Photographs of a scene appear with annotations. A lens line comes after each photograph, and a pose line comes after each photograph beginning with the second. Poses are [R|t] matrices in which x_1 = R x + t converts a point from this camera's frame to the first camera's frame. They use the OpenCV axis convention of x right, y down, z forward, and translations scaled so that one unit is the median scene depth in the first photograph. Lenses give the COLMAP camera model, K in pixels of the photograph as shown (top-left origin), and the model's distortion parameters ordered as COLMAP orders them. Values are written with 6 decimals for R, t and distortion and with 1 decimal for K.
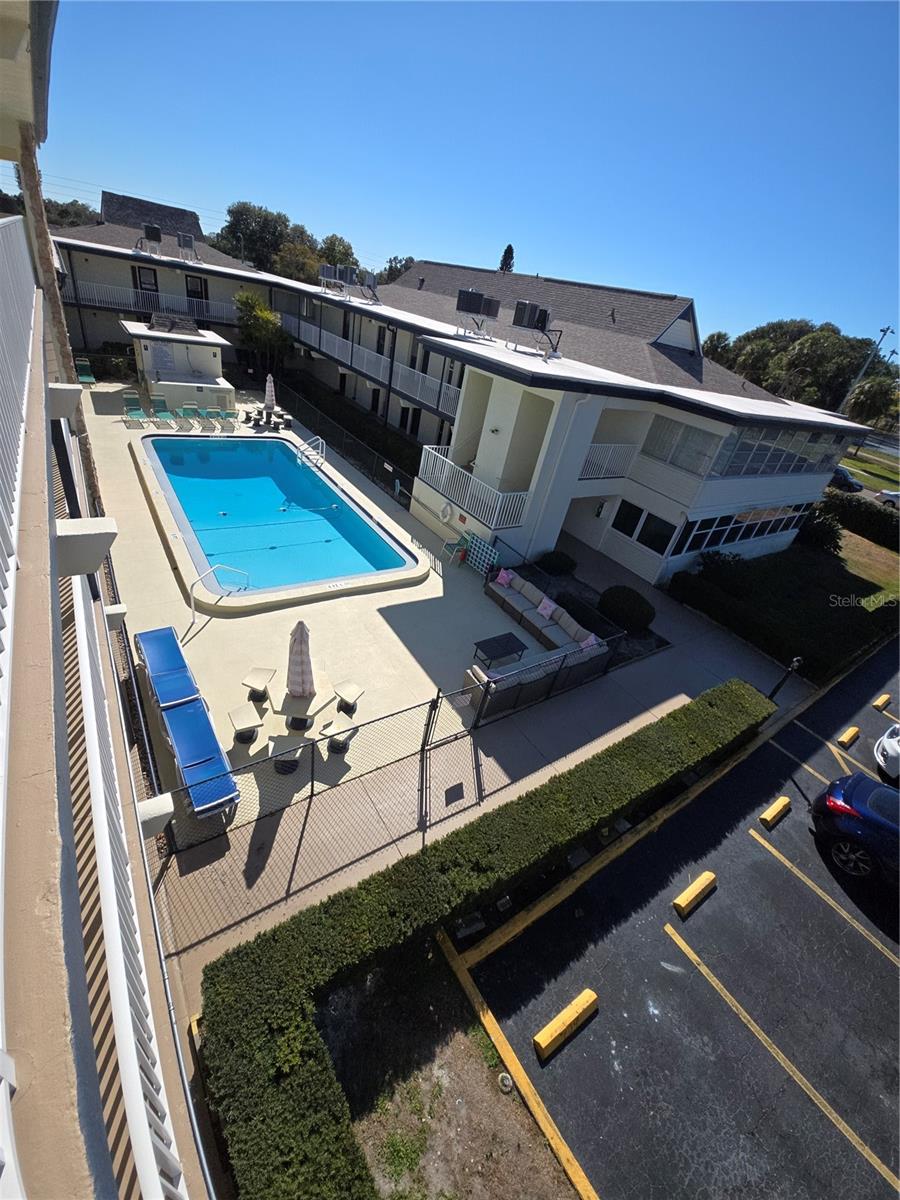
lens RADIAL K [[475.0, 0, 446.0], [0, 475.0, 609.3], [0, 0, 1]] dist [-0.017605, -0.000385]
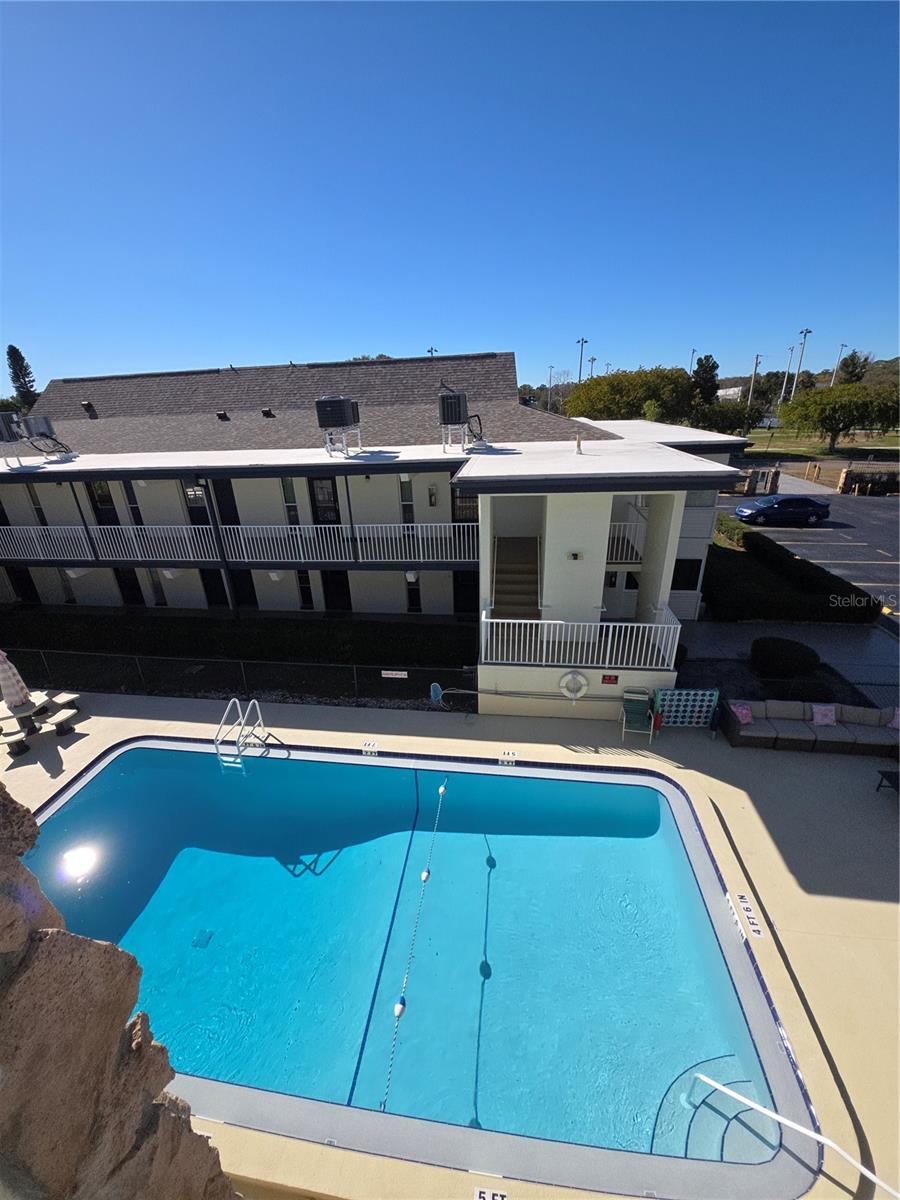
lens RADIAL K [[475.0, 0, 449.5], [0, 475.0, 601.4], [0, 0, 1]] dist [-0.017605, -0.000385]
pose [[0.649814, -0.479507, 0.589758, -0.510246], [0.542514, 0.836036, 0.081986, -0.501978], [-0.532372, 0.266676, 0.803408, 0.548830]]
